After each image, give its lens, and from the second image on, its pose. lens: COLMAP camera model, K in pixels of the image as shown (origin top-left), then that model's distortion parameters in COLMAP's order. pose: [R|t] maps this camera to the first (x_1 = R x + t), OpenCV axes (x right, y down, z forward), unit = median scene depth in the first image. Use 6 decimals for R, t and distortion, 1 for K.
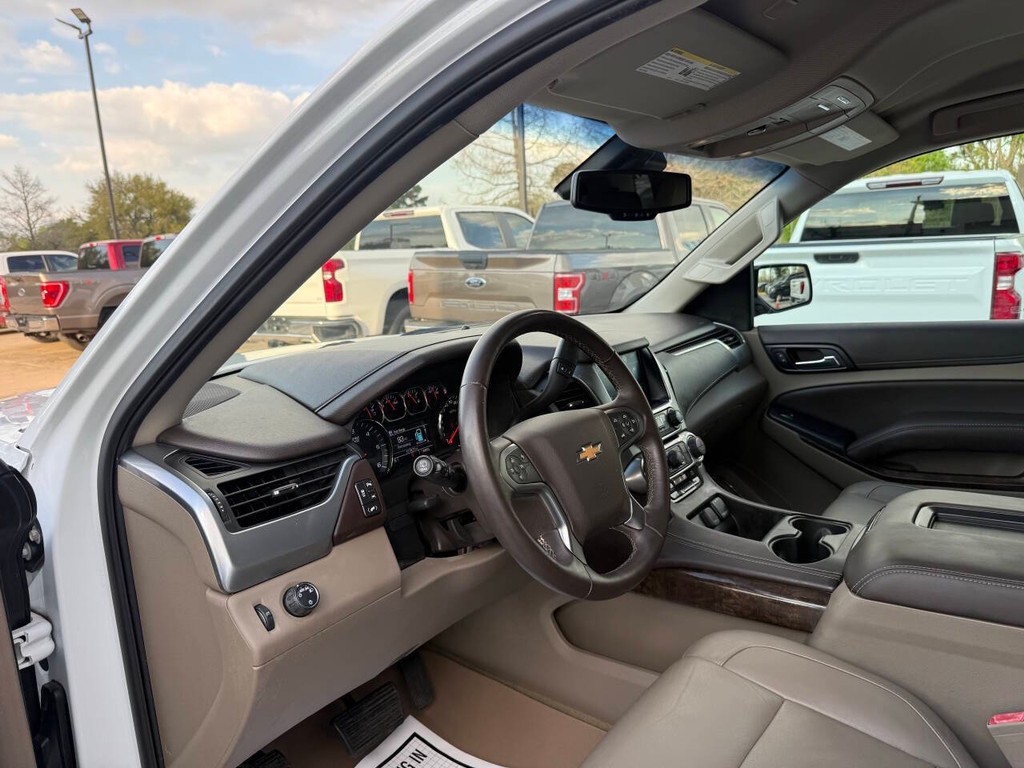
lens RADIAL K [[723.0, 0, 511.8], [0, 723.0, 381.7], [0, 0, 1]] dist [0.071281, -0.095071]
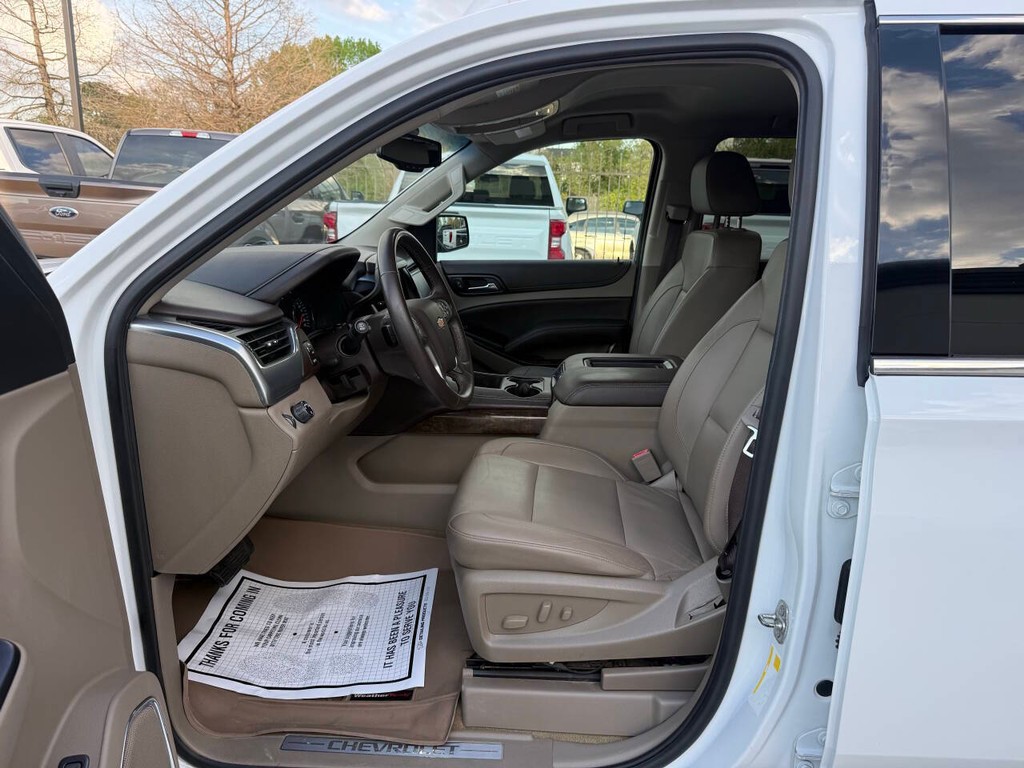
lens RADIAL K [[719.8, 0, 515.9], [0, 719.8, 386.5], [0, 0, 1]] dist [0.072985, -0.096606]
pose [[0.830860, -0.059111, 0.553333, -0.309420], [0.019801, 0.996853, 0.076758, 0.058271], [-0.556129, -0.052819, 0.829416, -0.196113]]
